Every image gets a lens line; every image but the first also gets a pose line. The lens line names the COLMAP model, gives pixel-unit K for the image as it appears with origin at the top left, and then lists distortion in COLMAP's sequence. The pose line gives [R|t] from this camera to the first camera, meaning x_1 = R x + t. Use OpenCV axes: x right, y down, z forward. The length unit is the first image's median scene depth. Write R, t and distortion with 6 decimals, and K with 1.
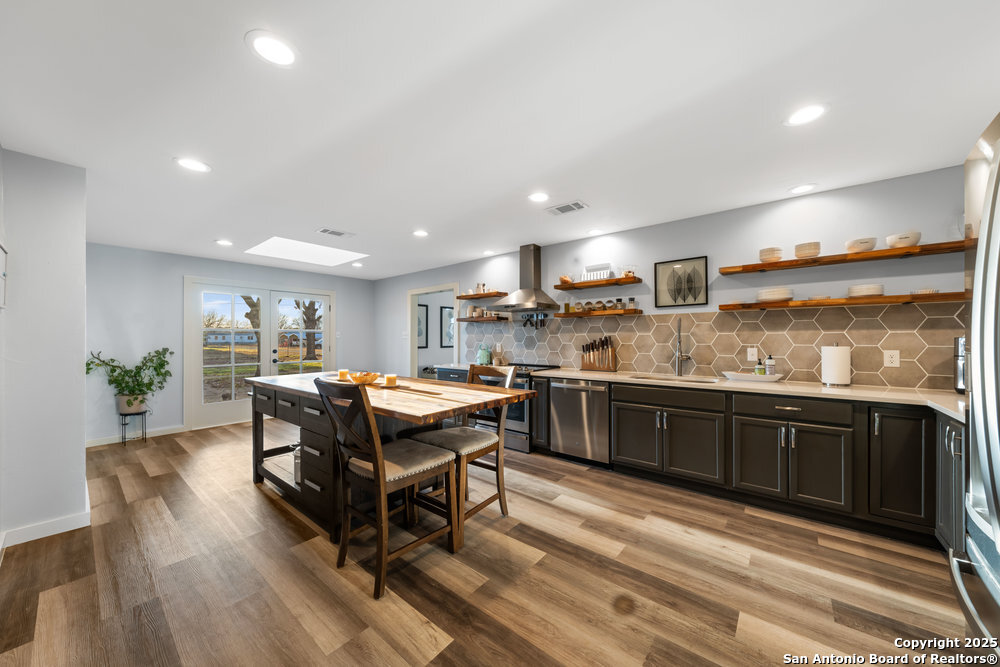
lens RADIAL K [[345.7, 0, 504.8], [0, 345.7, 336.5], [0, 0, 1]] dist [-0.001230, 0.000066]
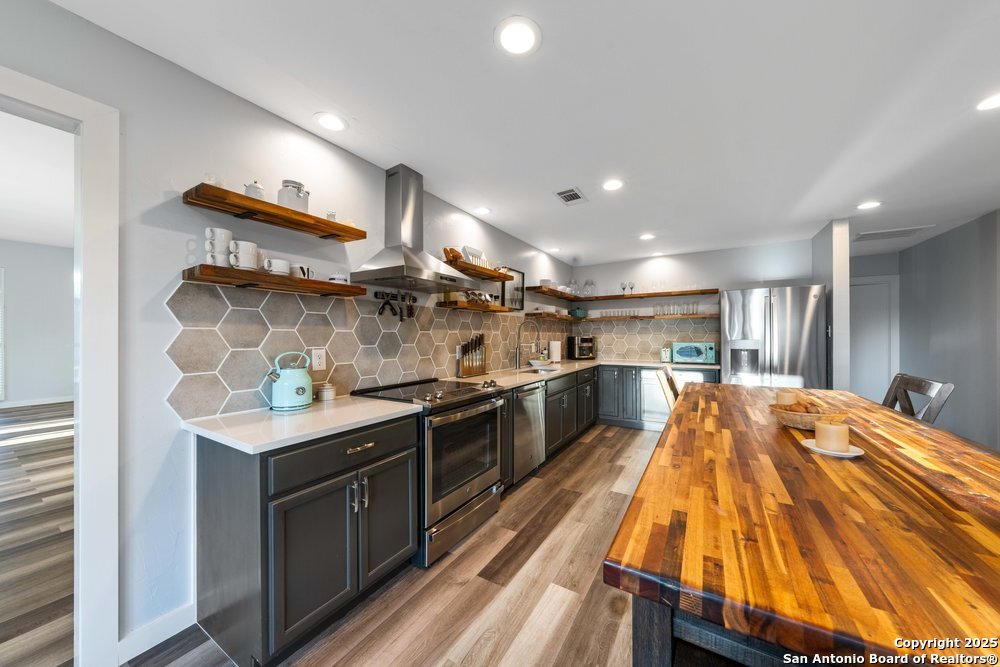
lens RADIAL K [[345.7, 0, 504.8], [0, 345.7, 336.5], [0, 0, 1]] dist [-0.001230, 0.000066]
pose [[-0.132197, 0.010190, 0.991171, -0.704054], [0.006459, 0.999935, -0.009418, 0.015752], [-0.991202, 0.005157, -0.132254, 1.274994]]
